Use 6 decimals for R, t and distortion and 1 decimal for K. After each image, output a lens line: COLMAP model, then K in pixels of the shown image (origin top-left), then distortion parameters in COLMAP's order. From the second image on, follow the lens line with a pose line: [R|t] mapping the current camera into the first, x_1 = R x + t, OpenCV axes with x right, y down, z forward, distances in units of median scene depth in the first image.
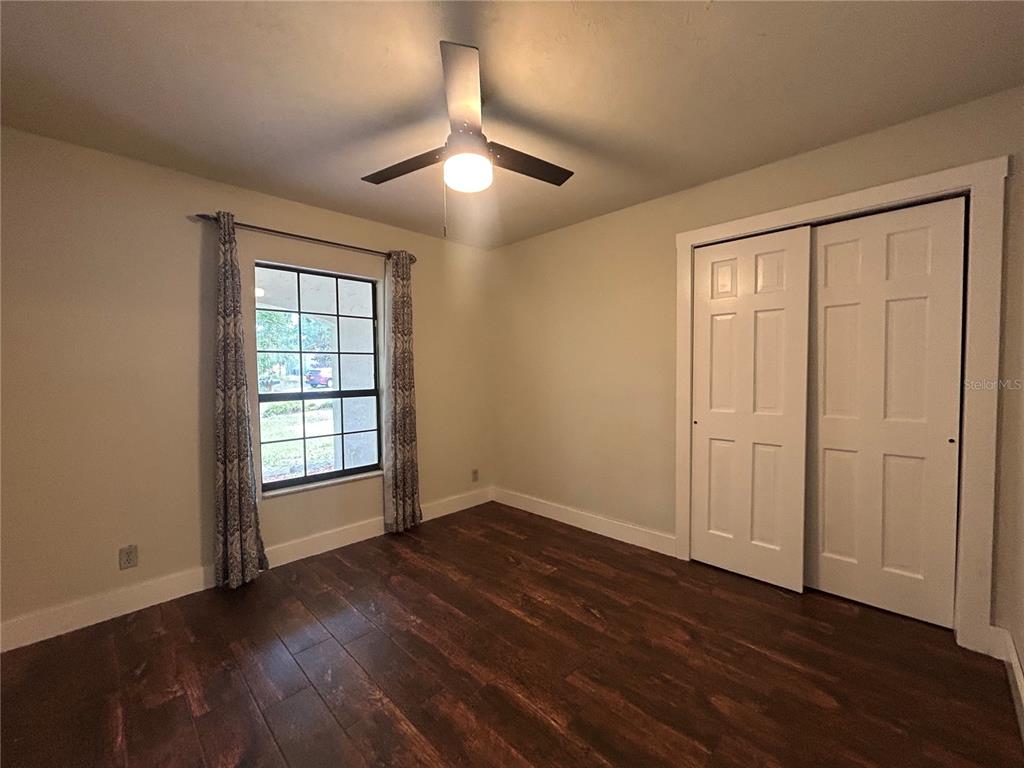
lens RADIAL K [[416.7, 0, 511.4], [0, 416.7, 385.3], [0, 0, 1]] dist [-0.001801, 0.001028]
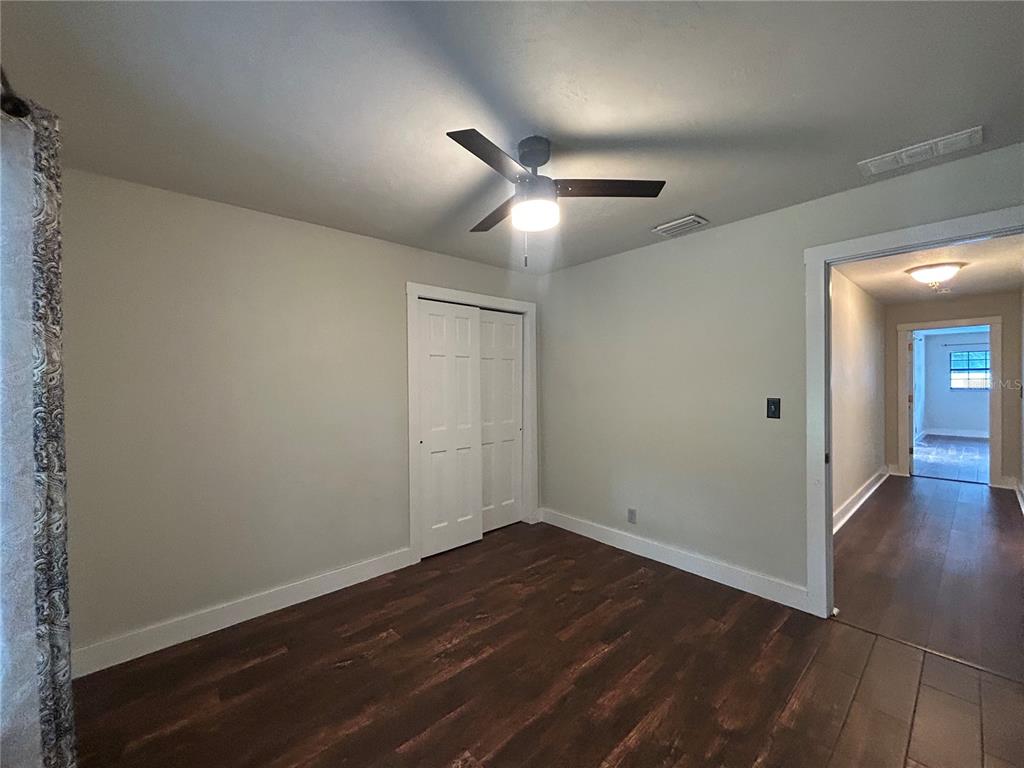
lens RADIAL K [[416.7, 0, 511.4], [0, 416.7, 385.3], [0, 0, 1]] dist [-0.001801, 0.001028]
pose [[0.052631, 0.002332, 0.998611, -0.875406], [0.045527, 0.998952, -0.004733, -0.066990], [-0.997576, 0.045713, 0.052470, 0.788544]]
